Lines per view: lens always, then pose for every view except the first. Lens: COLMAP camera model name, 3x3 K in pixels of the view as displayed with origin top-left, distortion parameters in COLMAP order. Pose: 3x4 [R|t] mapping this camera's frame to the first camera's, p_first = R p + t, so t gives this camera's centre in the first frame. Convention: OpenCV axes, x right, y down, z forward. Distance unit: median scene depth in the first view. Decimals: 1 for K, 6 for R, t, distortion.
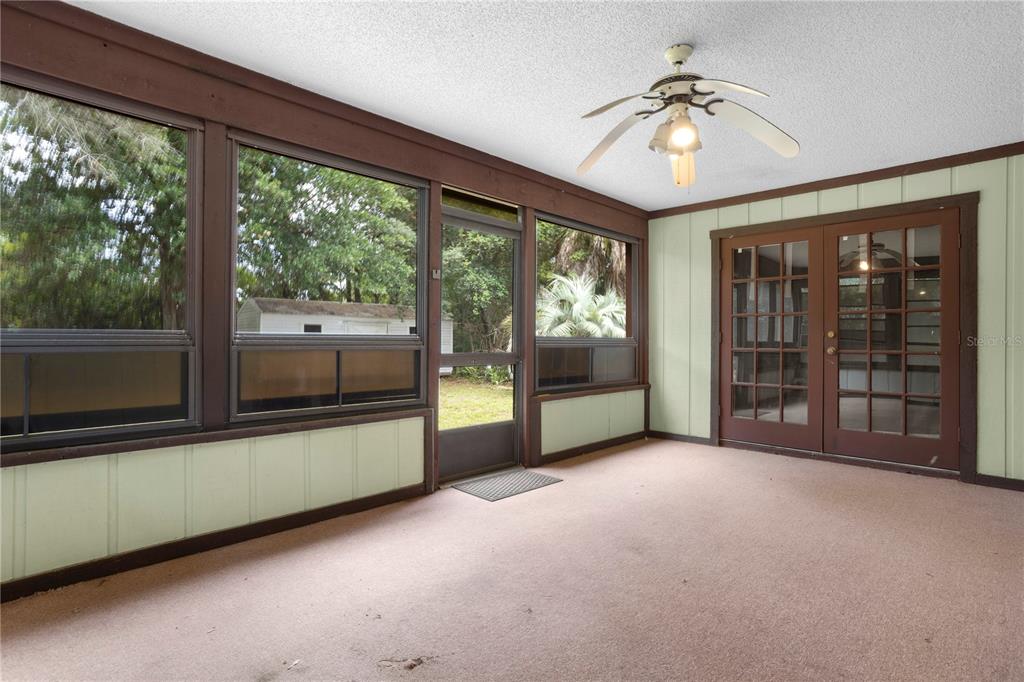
lens RADIAL K [[530.1, 0, 515.8], [0, 530.1, 337.4], [0, 0, 1]] dist [-0.049971, 0.034252]
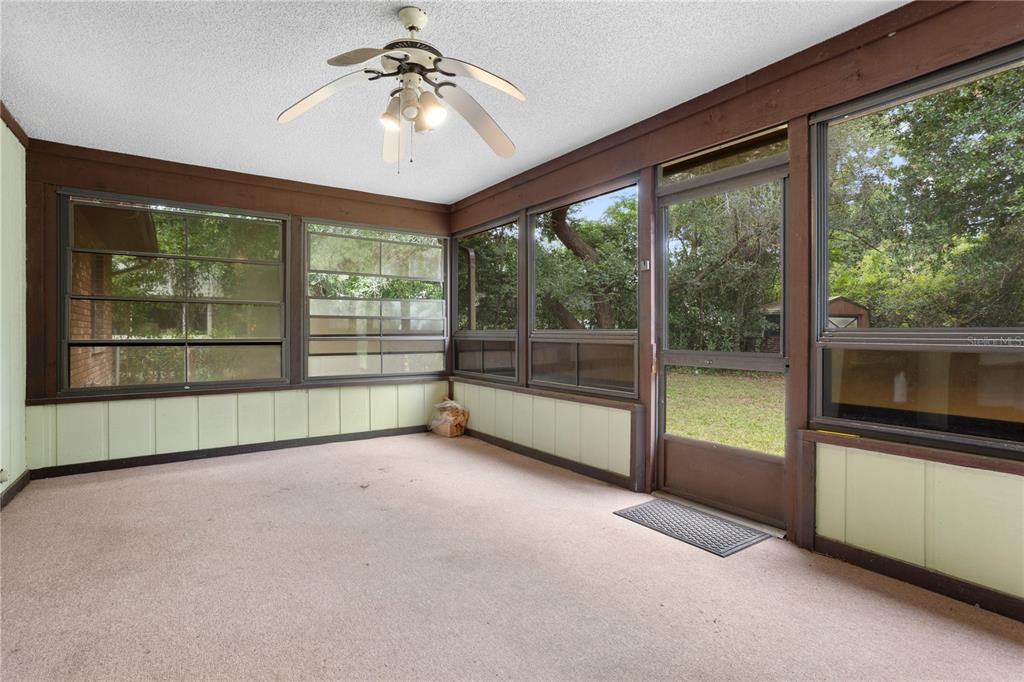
lens RADIAL K [[530.1, 0, 515.8], [0, 530.1, 337.4], [0, 0, 1]] dist [-0.049971, 0.034252]
pose [[-0.221161, 0.003804, -0.975230, 0.863040], [0.001927, 0.999992, 0.003464, 0.005868], [0.975235, -0.001113, -0.221167, 1.026263]]
